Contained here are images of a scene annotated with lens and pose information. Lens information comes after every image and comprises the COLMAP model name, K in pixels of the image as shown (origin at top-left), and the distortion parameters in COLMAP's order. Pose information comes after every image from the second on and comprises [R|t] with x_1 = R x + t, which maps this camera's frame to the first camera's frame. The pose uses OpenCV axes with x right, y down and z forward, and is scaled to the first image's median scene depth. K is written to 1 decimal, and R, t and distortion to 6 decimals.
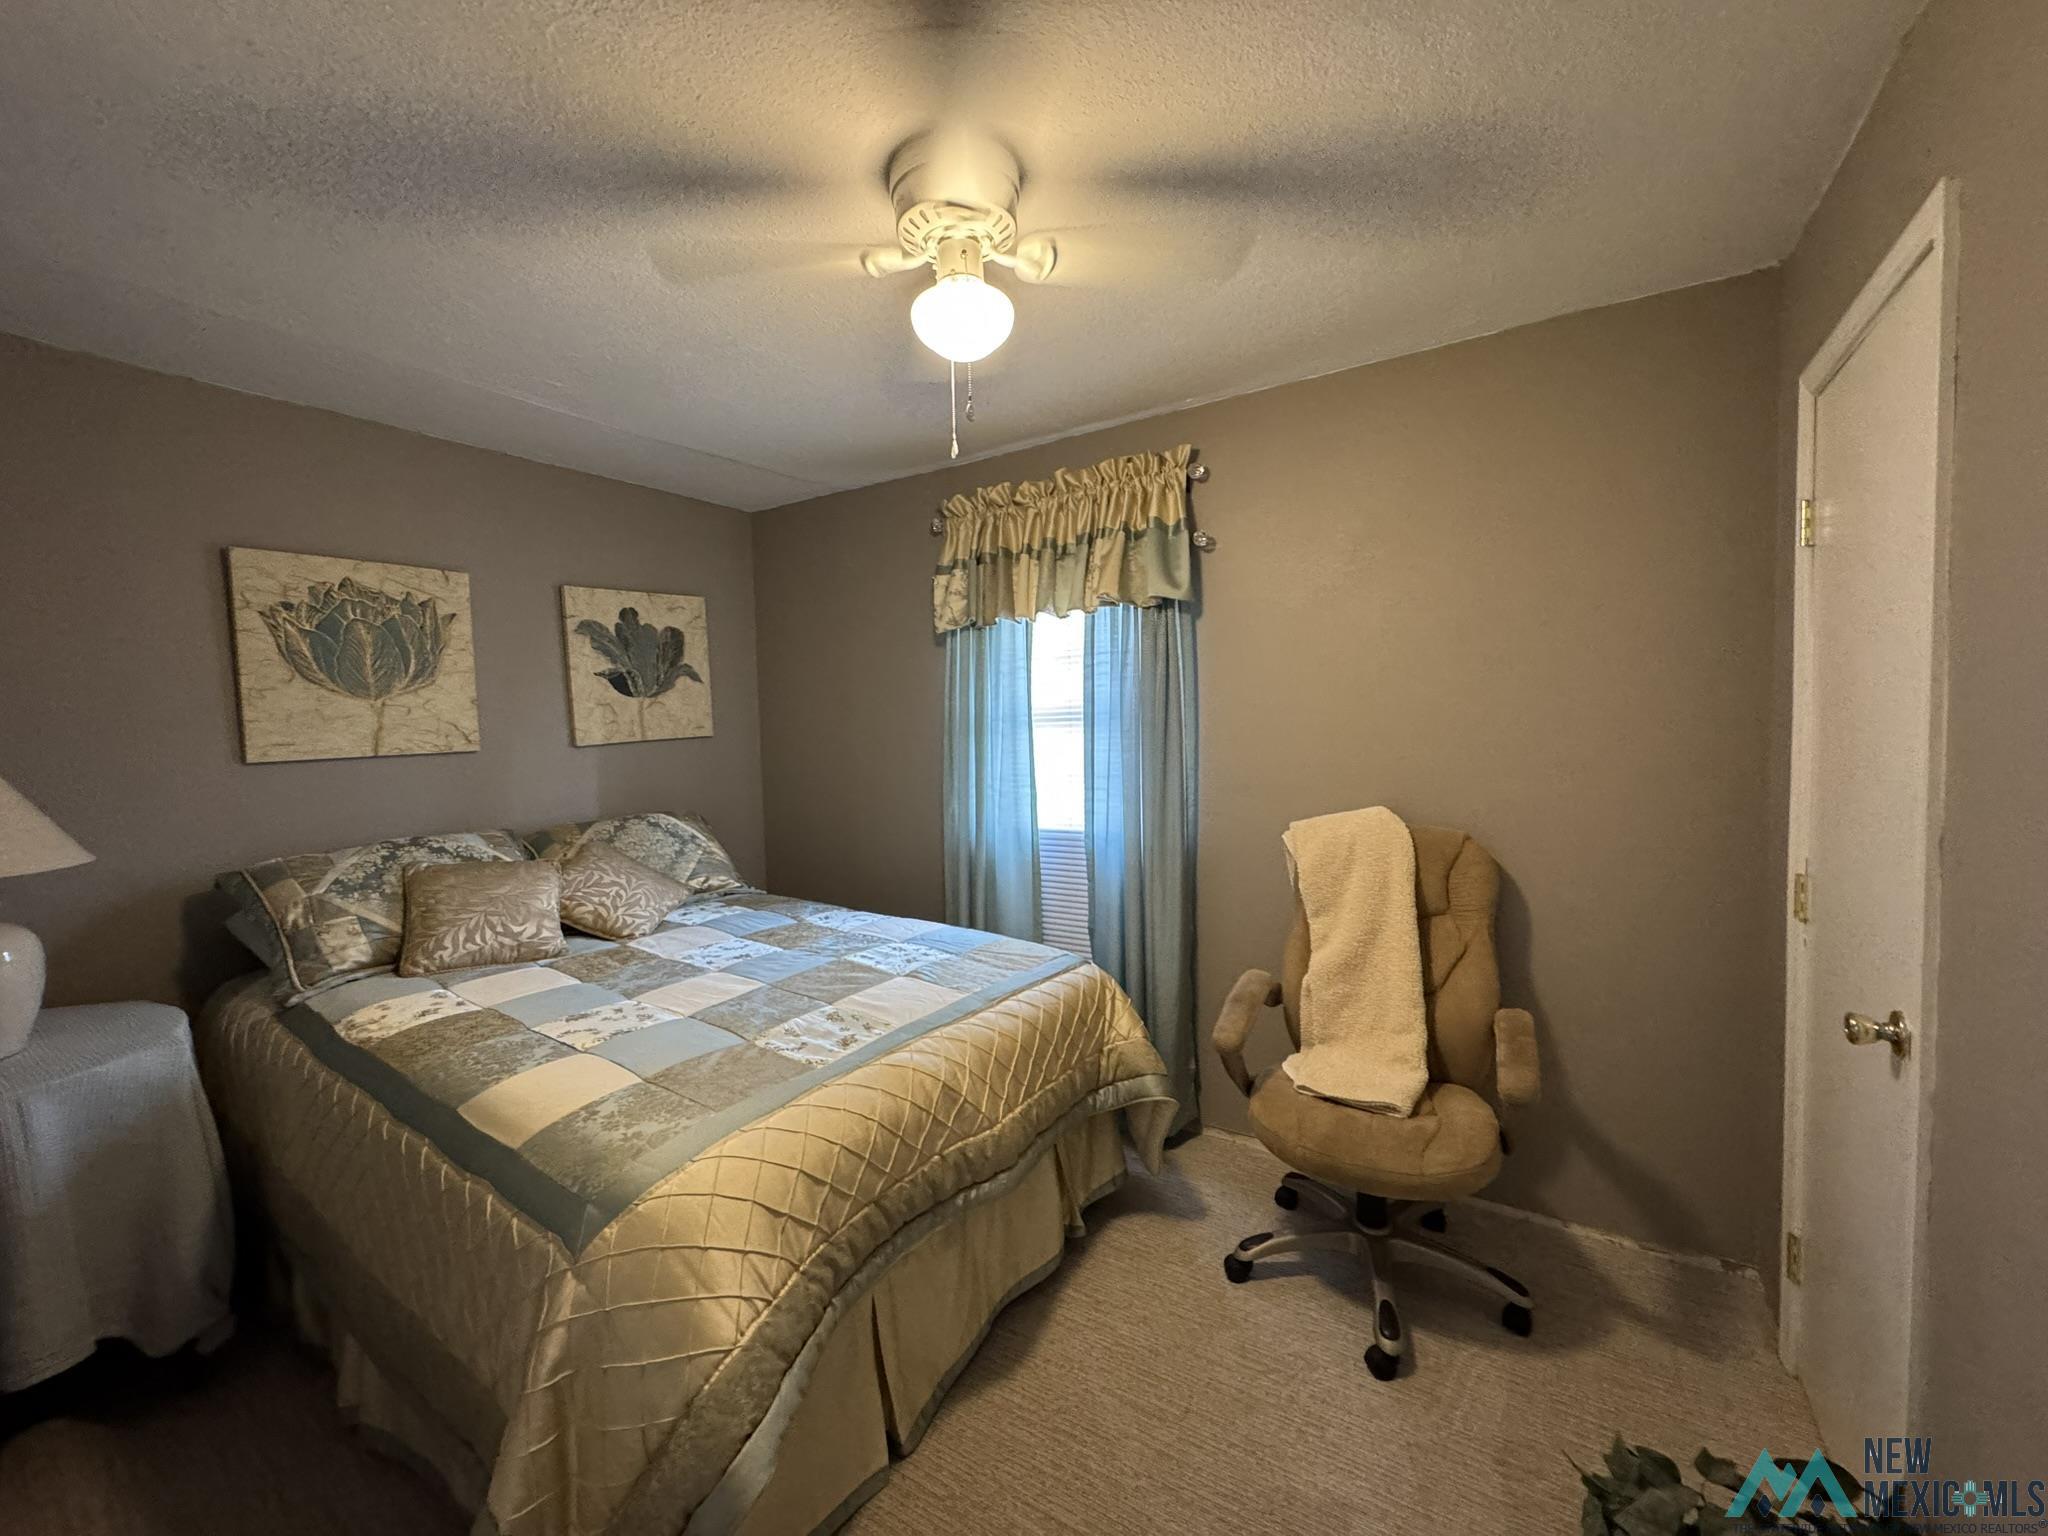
lens RADIAL K [[814.3, 0, 1024.0], [0, 814.3, 768.0], [0, 0, 1]] dist [-0.001078, 0.000027]
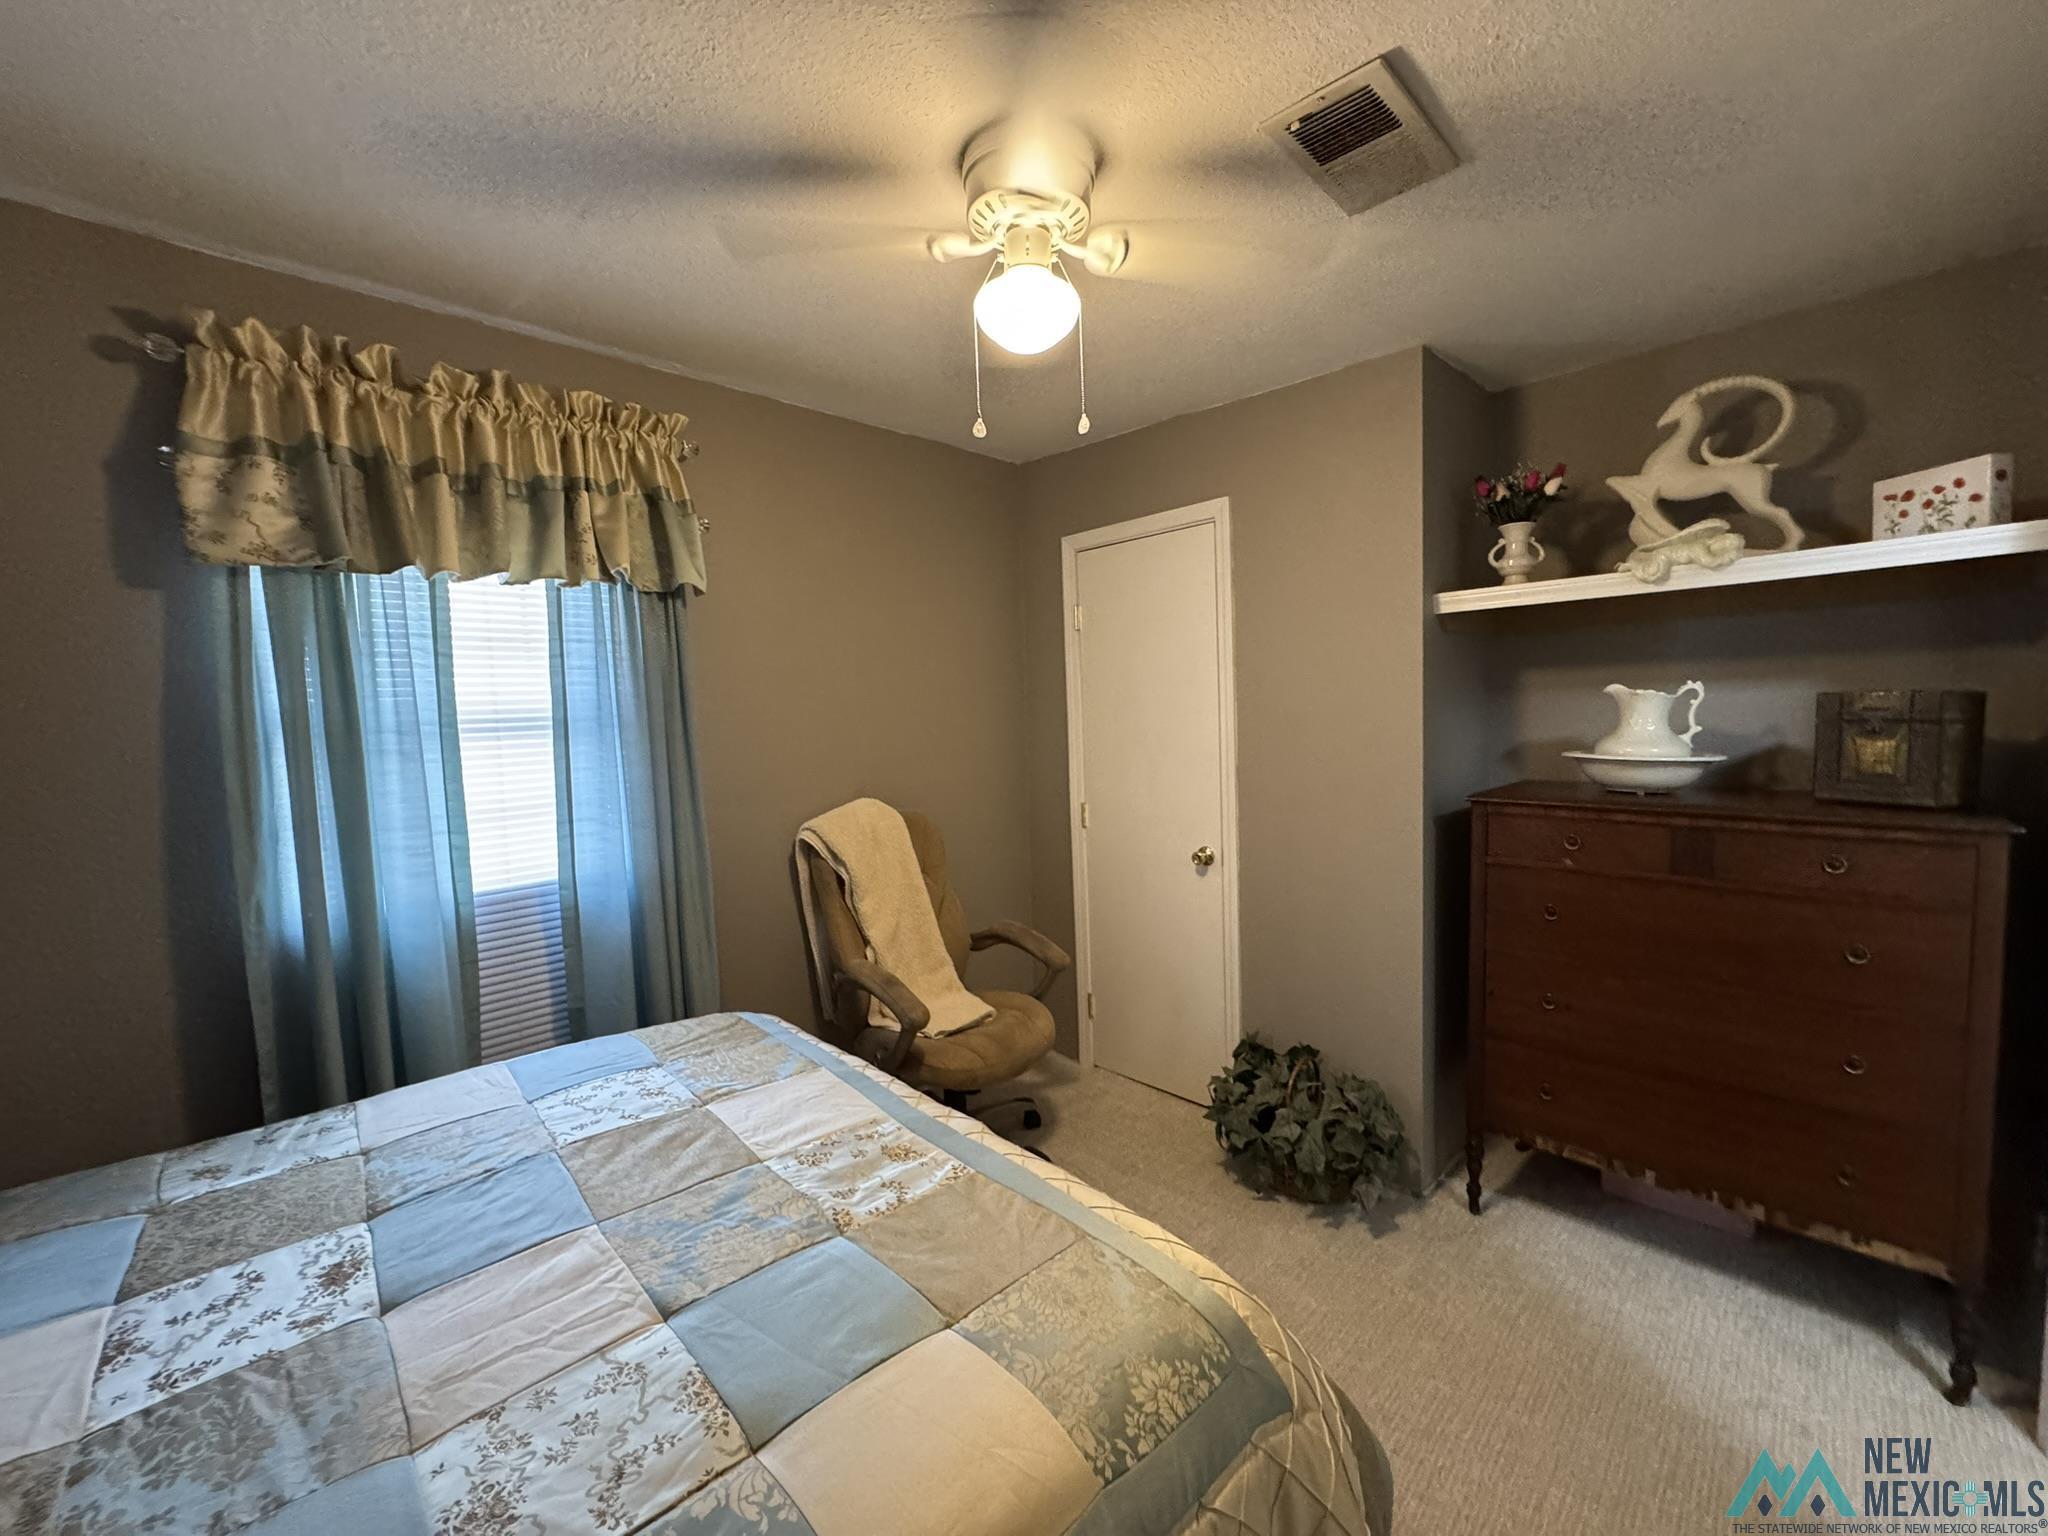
lens RADIAL K [[814.3, 0, 1024.0], [0, 814.3, 768.0], [0, 0, 1]] dist [-0.001078, 0.000027]
pose [[0.241920, -0.049101, 0.969053, -0.532656], [0.093675, 0.995236, 0.027042, -0.005314], [-0.965764, 0.084234, 0.245367, 0.425863]]
